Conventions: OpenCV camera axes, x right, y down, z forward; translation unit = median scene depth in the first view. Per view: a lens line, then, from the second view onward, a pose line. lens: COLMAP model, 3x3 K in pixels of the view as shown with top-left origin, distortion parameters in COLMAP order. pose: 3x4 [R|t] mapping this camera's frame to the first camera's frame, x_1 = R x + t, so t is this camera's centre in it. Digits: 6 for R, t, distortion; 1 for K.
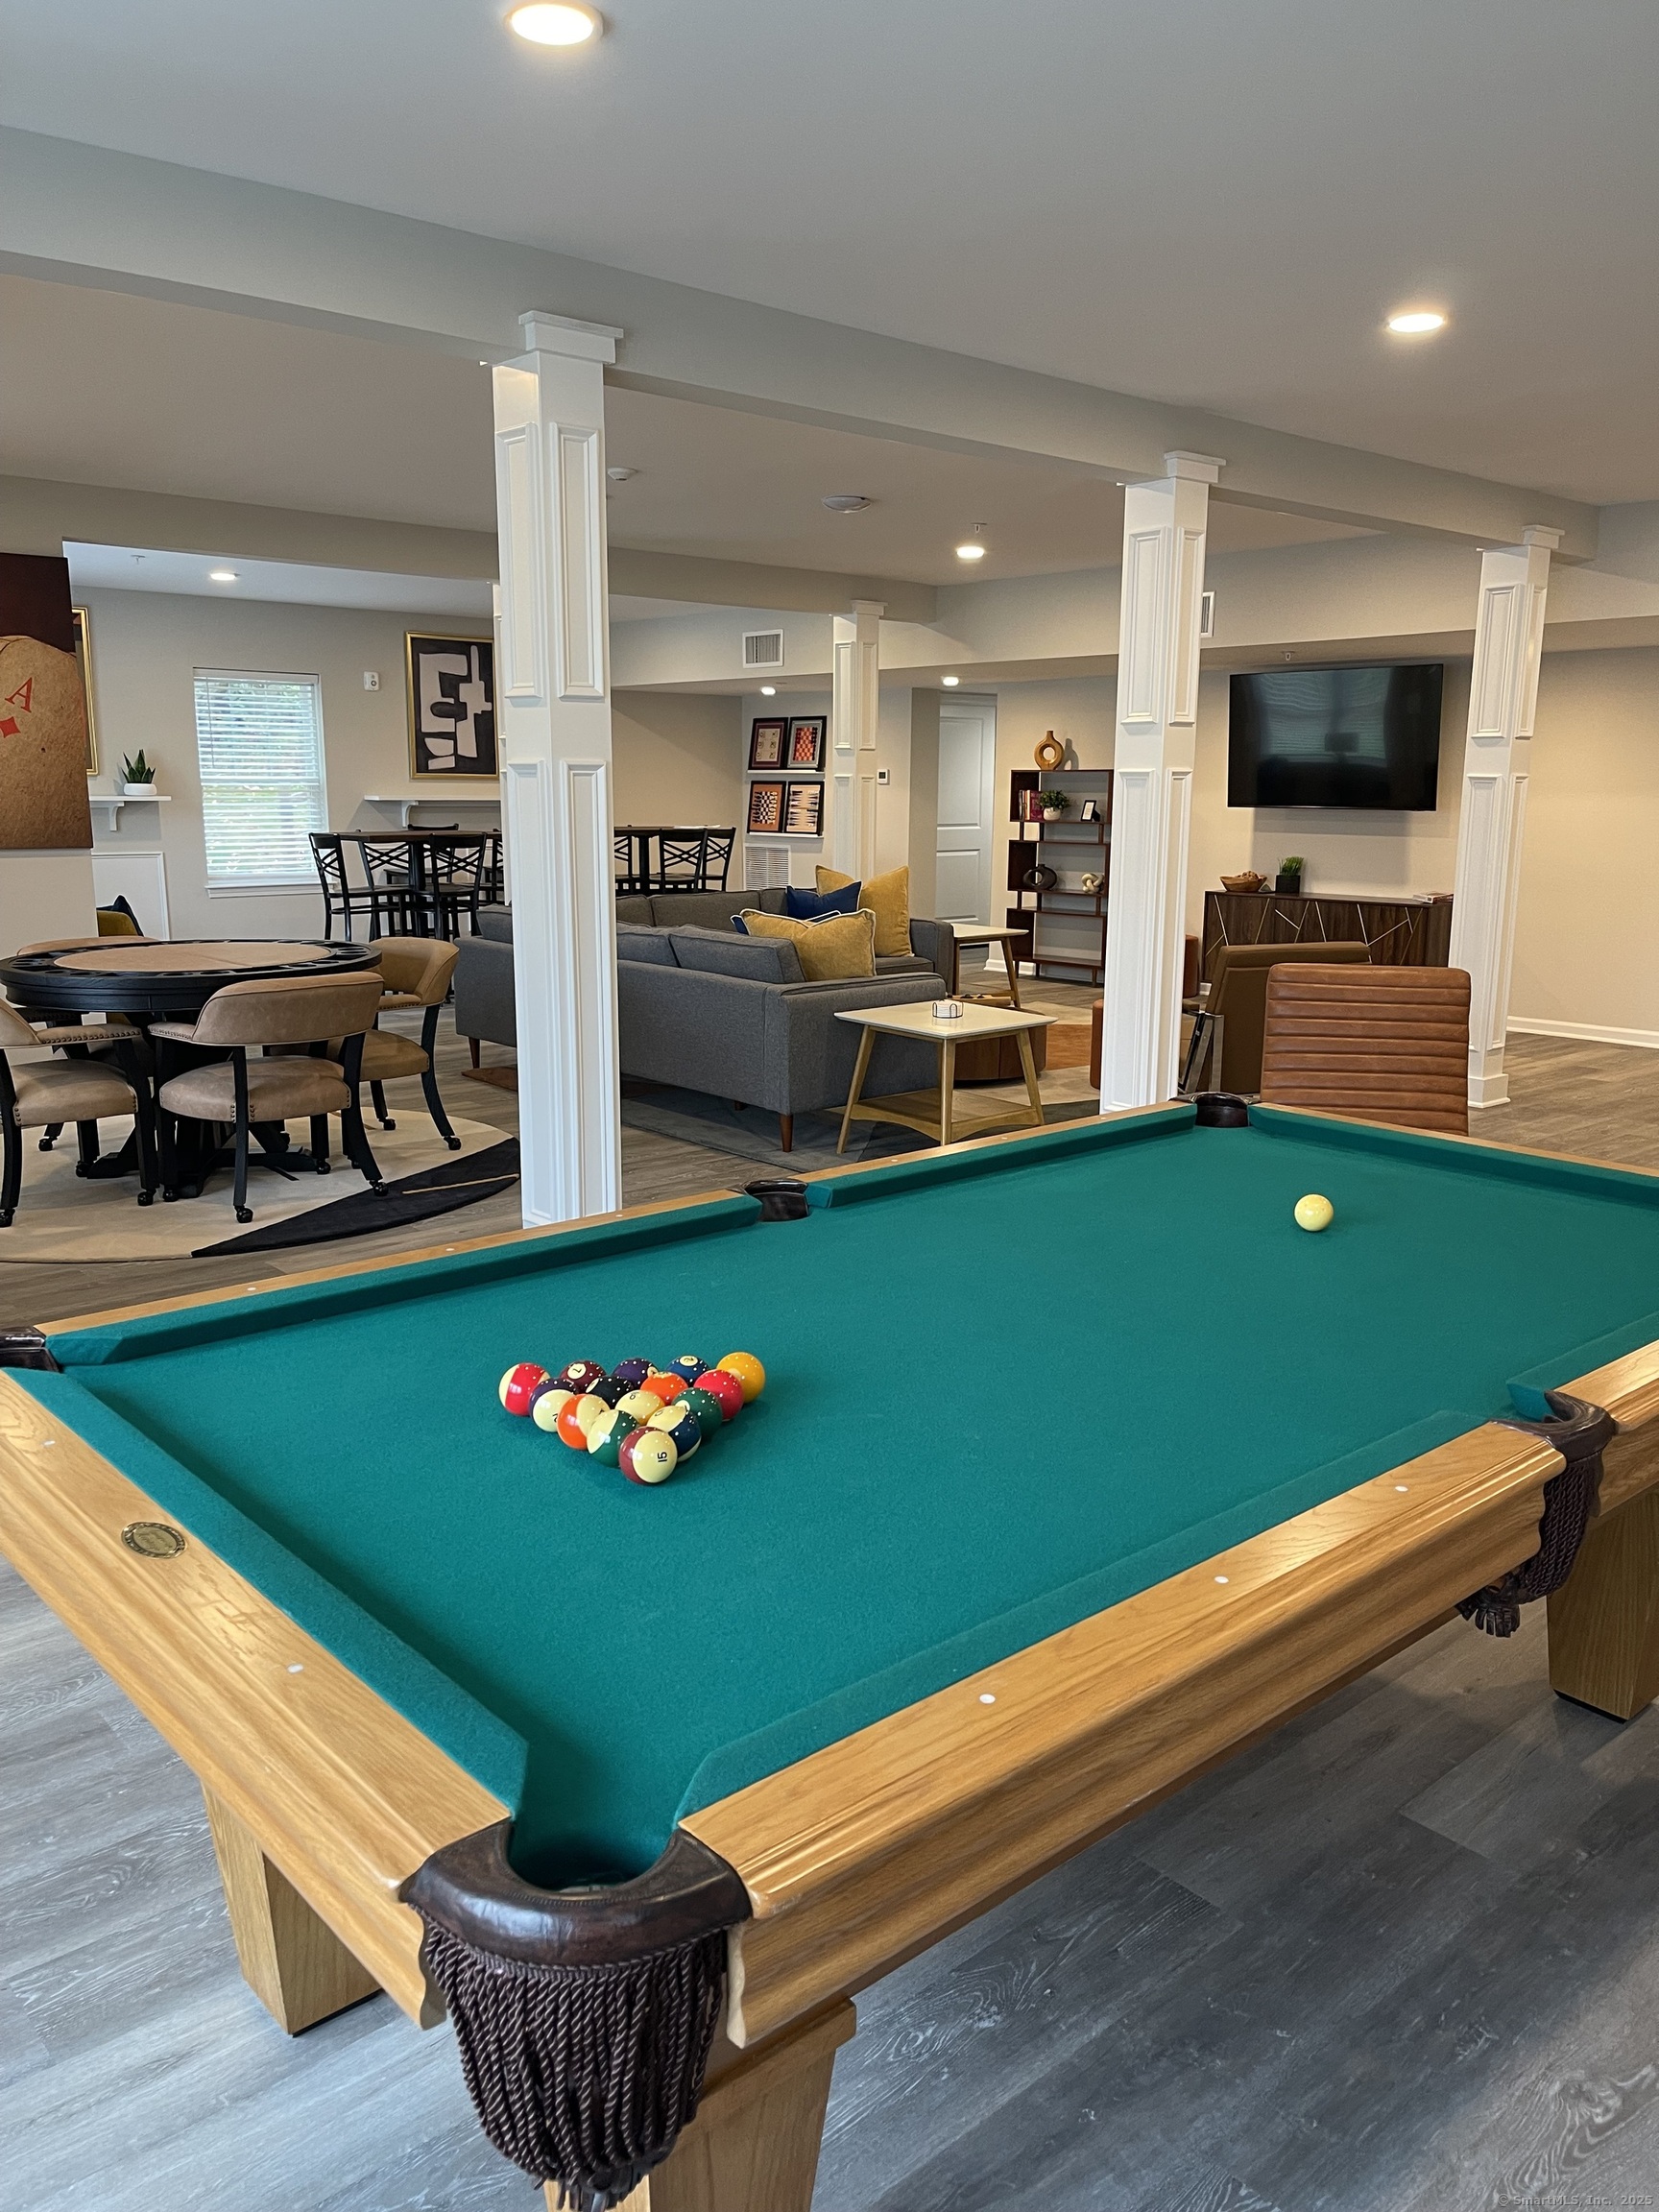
lens RADIAL K [[1651.7, 0, 829.5], [0, 1651.7, 1106.0], [0, 0, 1]] dist [0.000125, -0.000288]
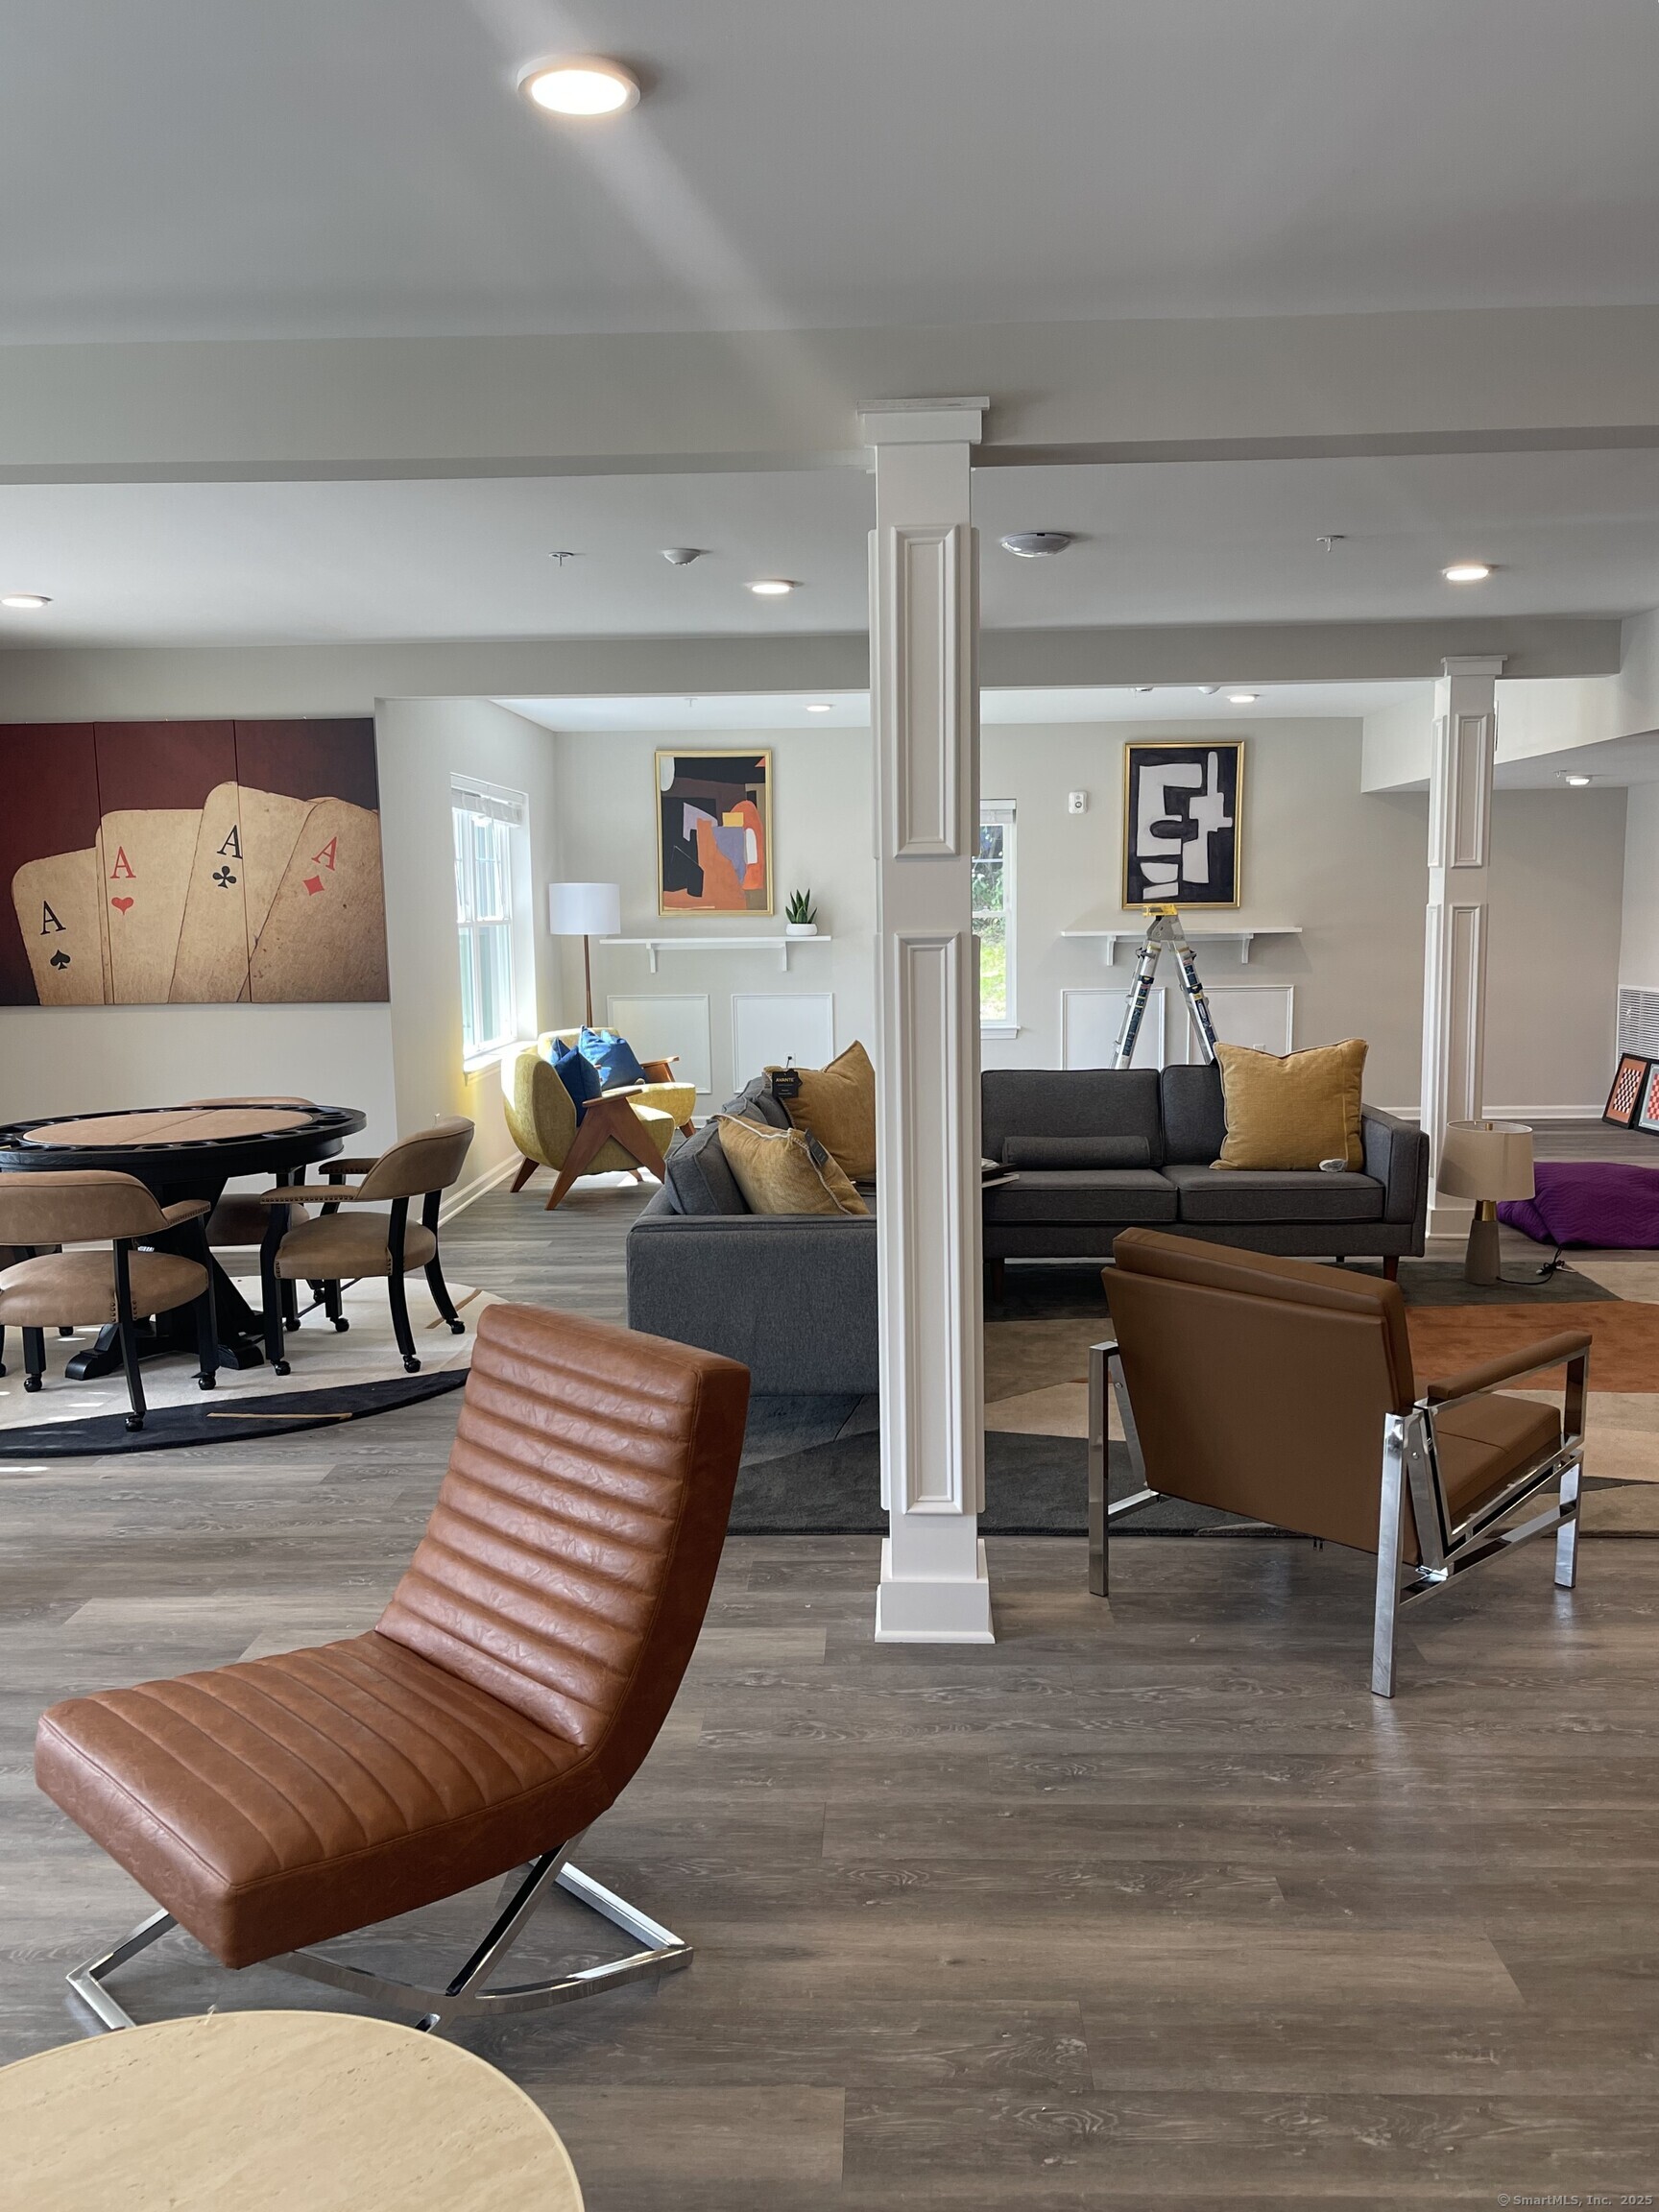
lens RADIAL K [[1736.0, 0, 829.0], [0, 1736.0, 1127.5], [0, 0, 1]] dist [0.001998, 0.000206]
pose [[0.720397, 0.073185, -0.689689, 0.270560], [-0.113243, 0.993484, -0.012863, -0.055741], [0.684254, 0.087369, 0.723991, 0.245741]]
